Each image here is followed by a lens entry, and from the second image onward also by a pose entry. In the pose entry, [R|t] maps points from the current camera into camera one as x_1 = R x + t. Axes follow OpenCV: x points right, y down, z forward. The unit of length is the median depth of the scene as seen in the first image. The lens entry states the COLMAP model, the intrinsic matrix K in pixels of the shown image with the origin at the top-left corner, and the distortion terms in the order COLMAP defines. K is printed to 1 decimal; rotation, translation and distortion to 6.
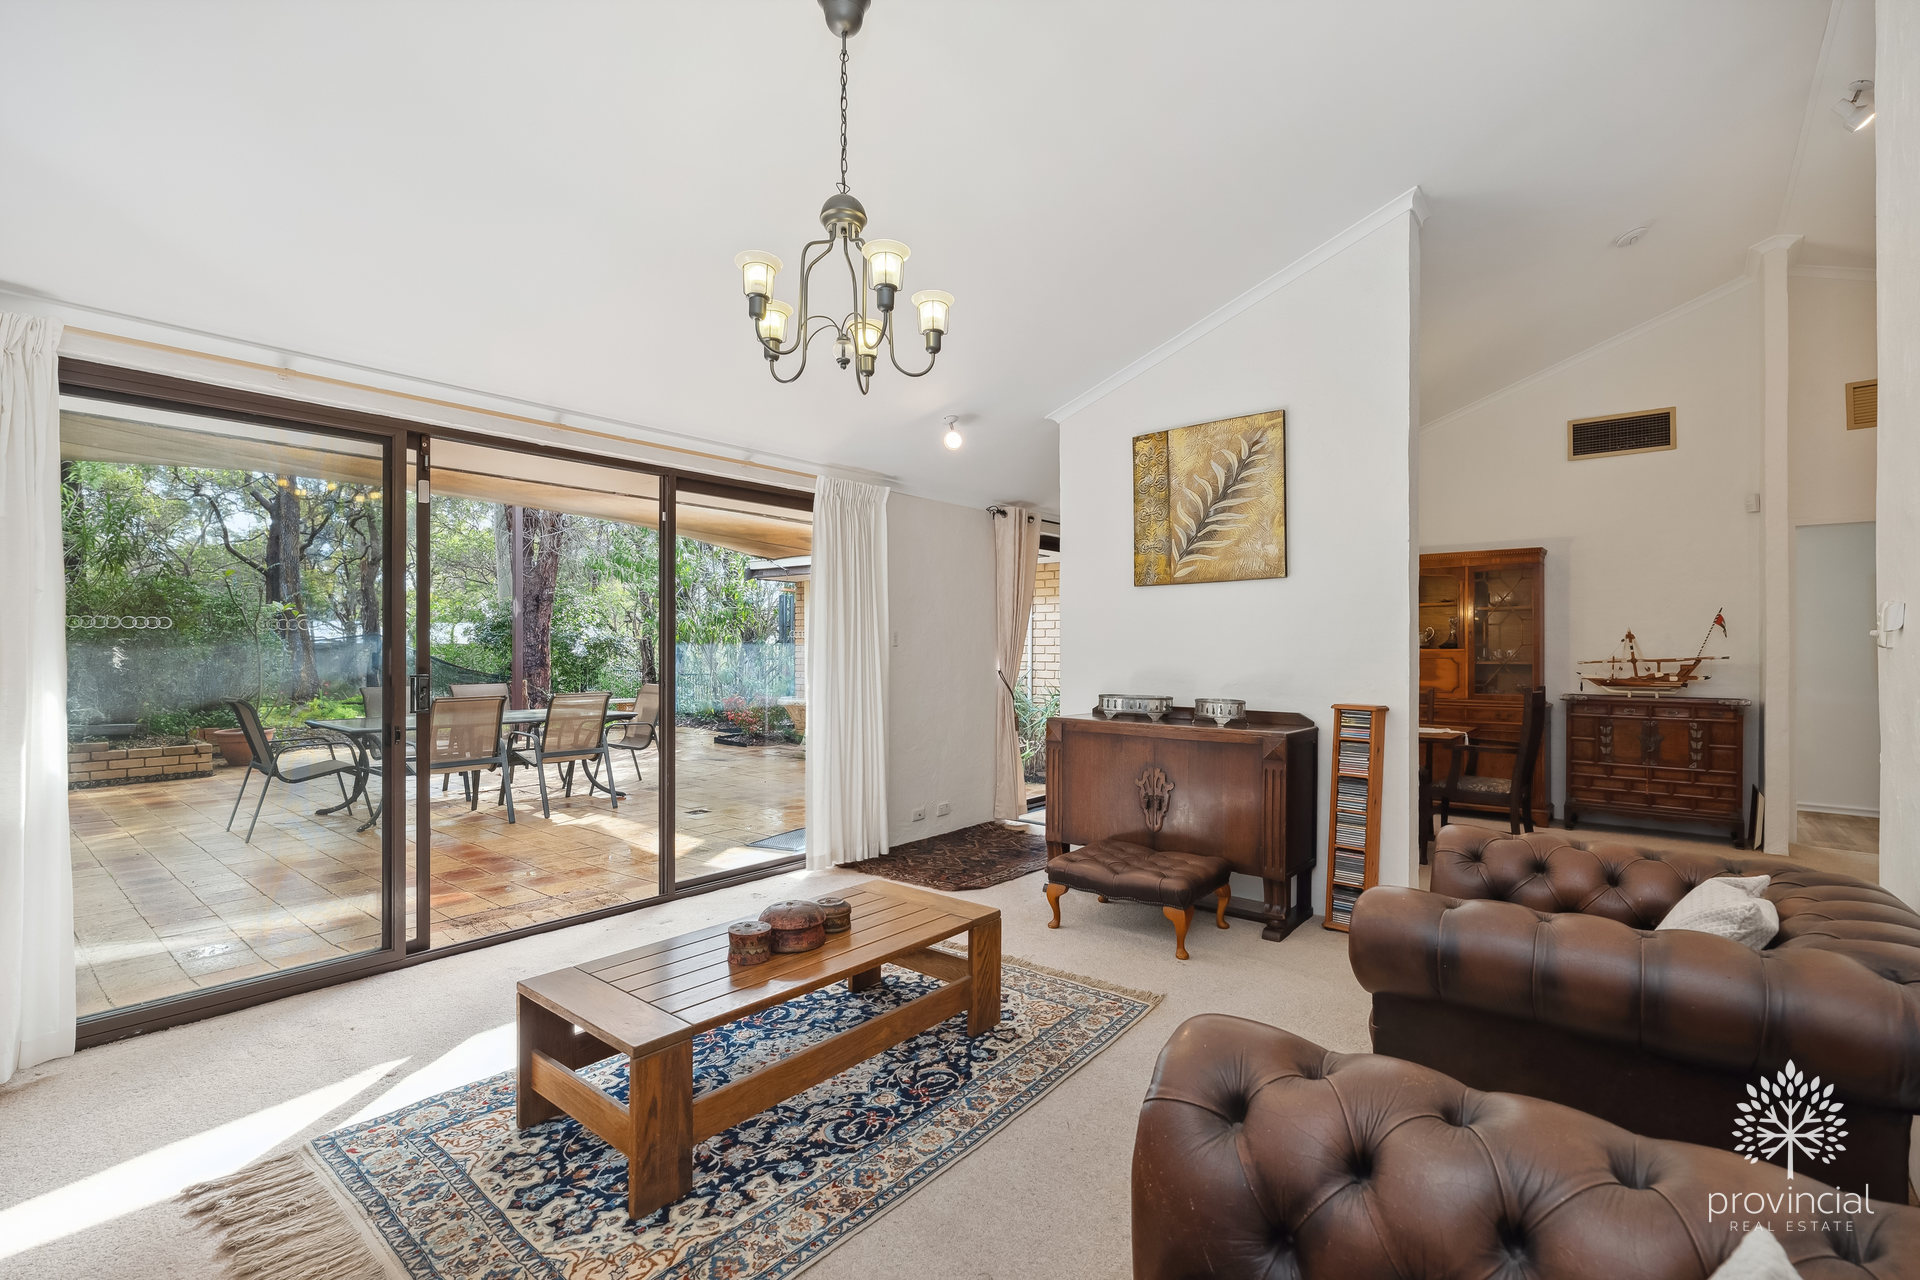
lens RADIAL K [[878.5, 0, 952.8], [0, 878.5, 649.7], [0, 0, 1]] dist [-0.009901, 0.000026]
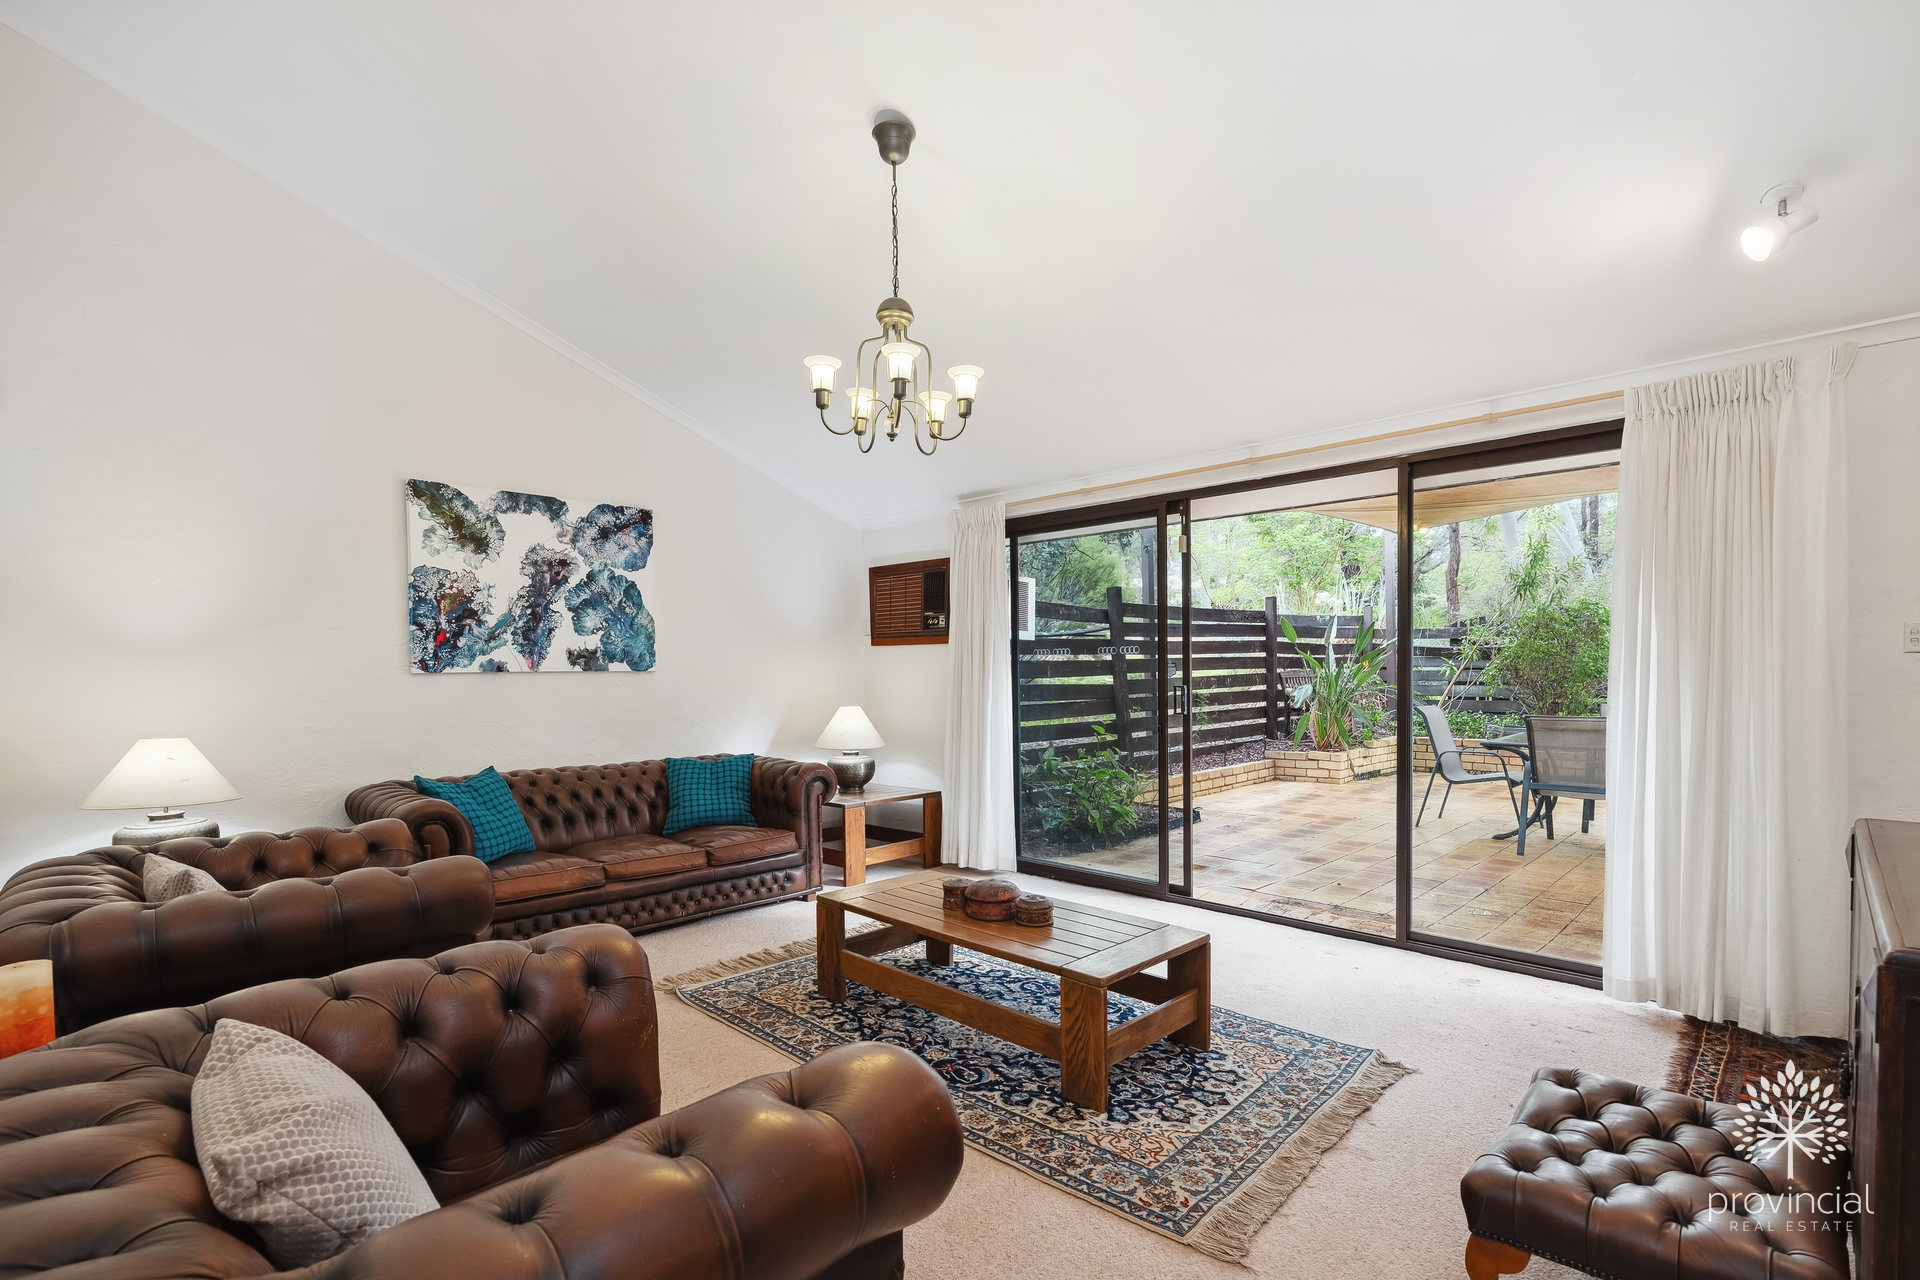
lens RADIAL K [[878.5, 0, 941.9], [0, 878.5, 689.9], [0, 0, 1]] dist [-0.009901, 0.000026]
pose [[-0.095728, 0.023161, -0.995138, 0.741133], [0.004750, 0.999729, 0.022810, 0.005241], [0.995396, -0.002543, -0.095812, 0.781228]]
